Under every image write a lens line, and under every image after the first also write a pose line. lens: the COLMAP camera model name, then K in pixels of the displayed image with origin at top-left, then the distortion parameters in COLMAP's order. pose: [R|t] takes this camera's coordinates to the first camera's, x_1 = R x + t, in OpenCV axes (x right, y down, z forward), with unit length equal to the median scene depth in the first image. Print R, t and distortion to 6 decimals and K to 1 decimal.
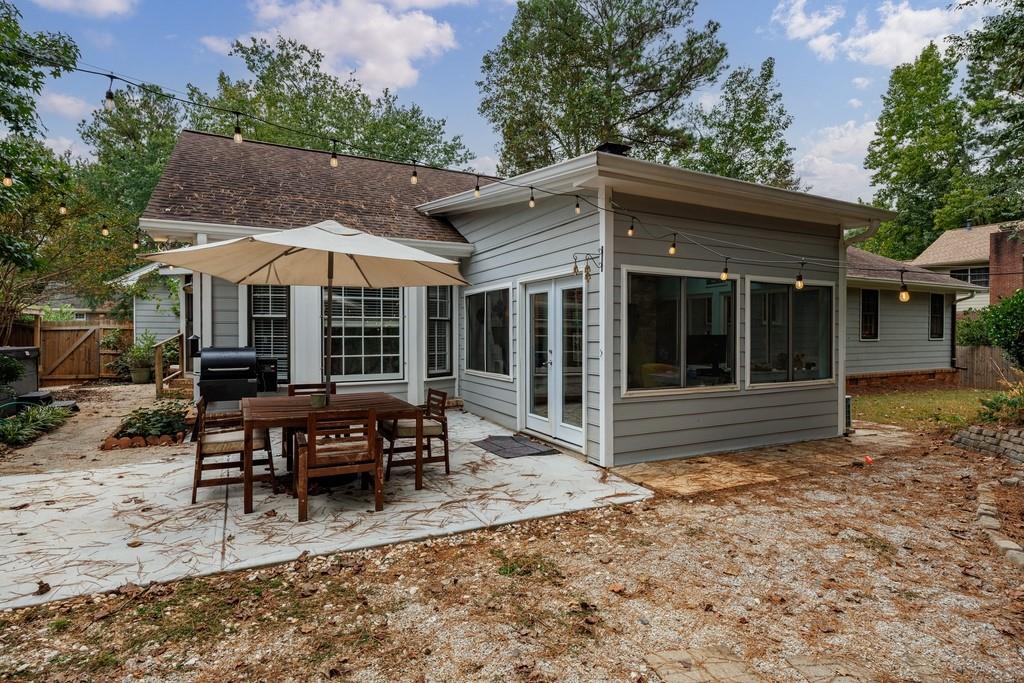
lens RADIAL K [[506.3, 0, 512.0], [0, 506.3, 341.5], [0, 0, 1]] dist [-0.000194, 0.000474]
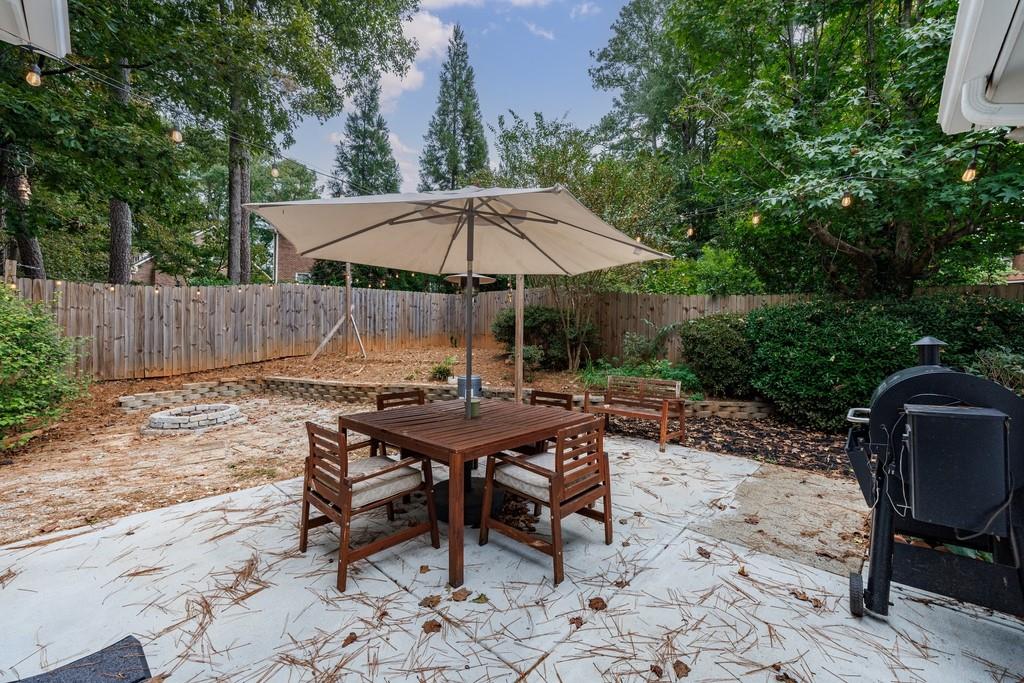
lens RADIAL K [[394.3, 0, 512.0], [0, 394.3, 341.5], [0, 0, 1]] dist [-0.000008, 0.000027]
pose [[-0.944929, -0.003071, -0.327261, -0.246292], [-0.007746, 0.999886, 0.012981, -0.004967], [0.327184, 0.014801, -0.944845, 1.805737]]
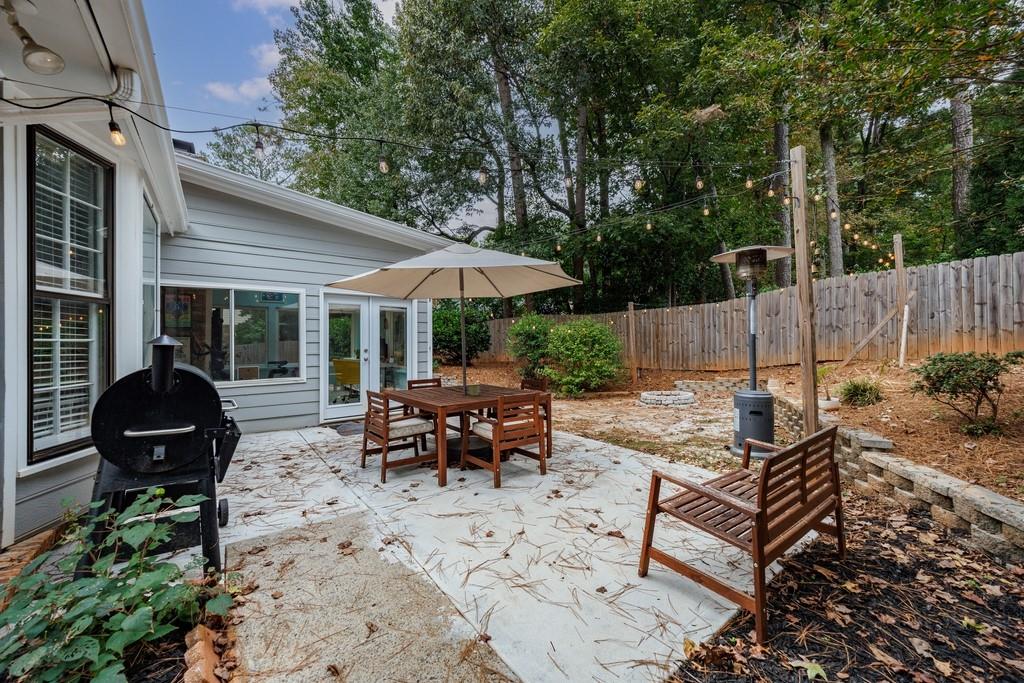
lens RADIAL K [[385.7, 0, 512.0], [0, 385.7, 341.5], [0, 0, 1]] dist [0.000131, 0.000008]
pose [[-0.187615, 0.006469, 0.982221, -1.442191], [0.015322, 0.999876, -0.003659, 0.005780], [-0.982123, 0.014363, -0.187691, 1.182546]]
